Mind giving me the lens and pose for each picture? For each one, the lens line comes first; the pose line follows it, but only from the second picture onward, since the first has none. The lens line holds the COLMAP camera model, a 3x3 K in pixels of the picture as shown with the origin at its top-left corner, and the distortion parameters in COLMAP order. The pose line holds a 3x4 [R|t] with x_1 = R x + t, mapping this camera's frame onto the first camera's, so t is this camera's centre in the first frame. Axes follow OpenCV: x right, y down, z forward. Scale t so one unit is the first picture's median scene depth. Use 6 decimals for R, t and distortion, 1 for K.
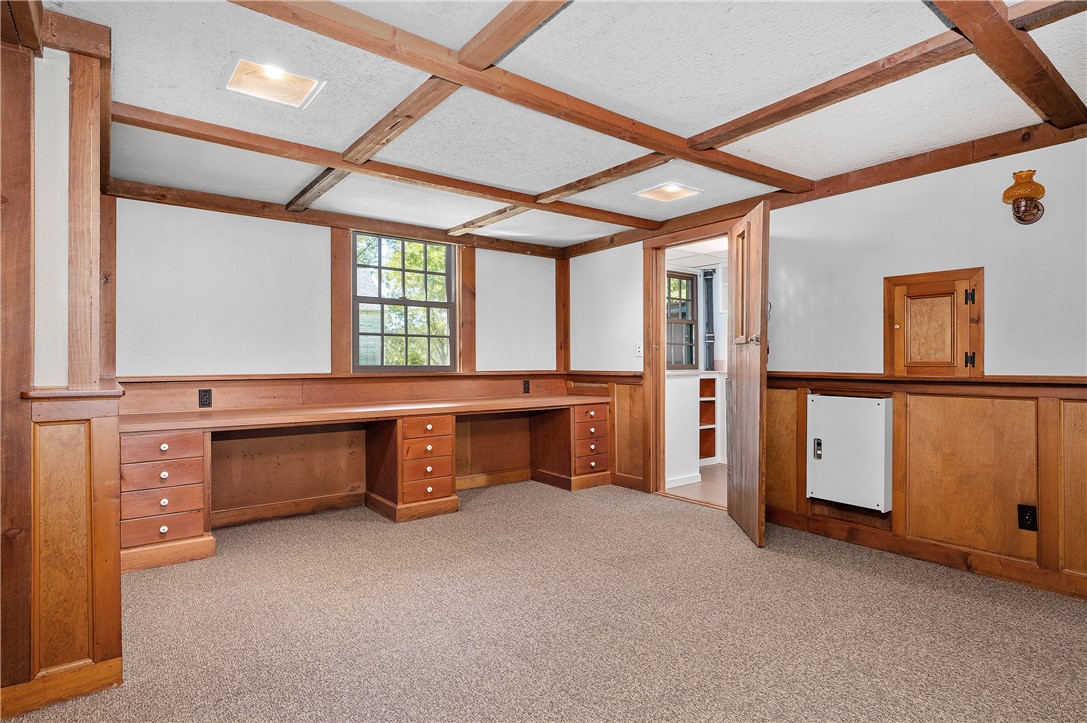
lens RADIAL K [[571.0, 0, 544.1], [0, 571.0, 359.5], [0, 0, 1]] dist [-0.002240, 0.000265]
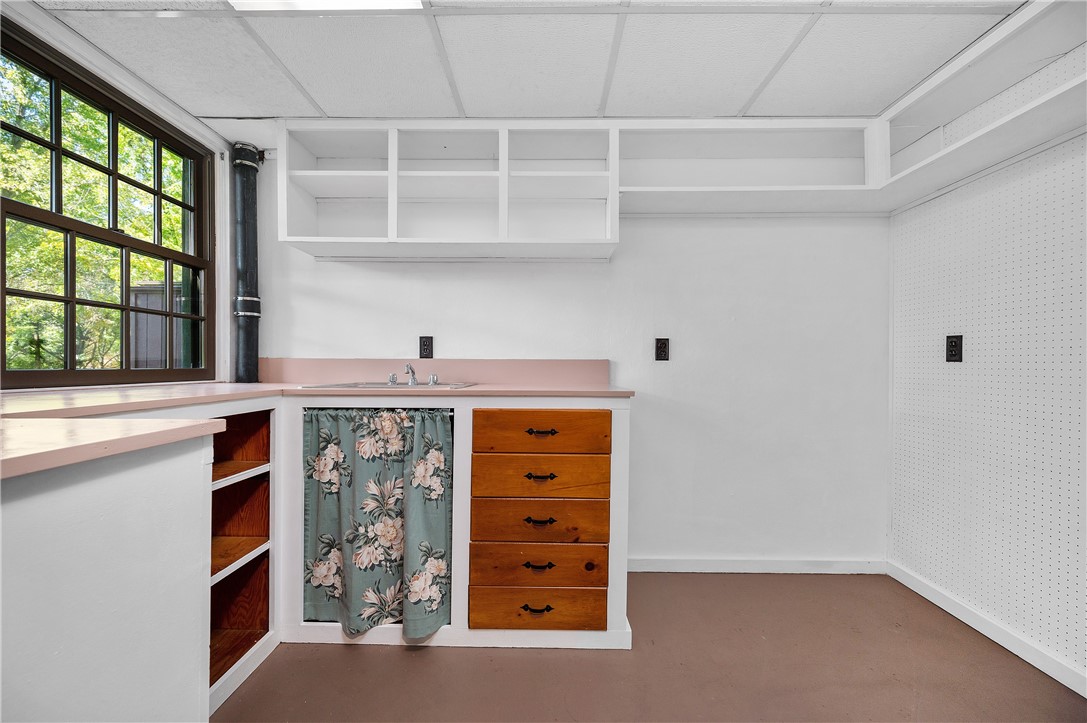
lens RADIAL K [[433.0, 0, 550.6], [0, 433.0, 364.3], [0, 0, 1]] dist [0.000454, 0.000405]
pose [[0.617150, 0.001555, 0.786844, 0.174123], [-0.004761, 0.999987, 0.001758, 0.004621], [-0.786831, -0.004831, 0.617149, 0.619481]]
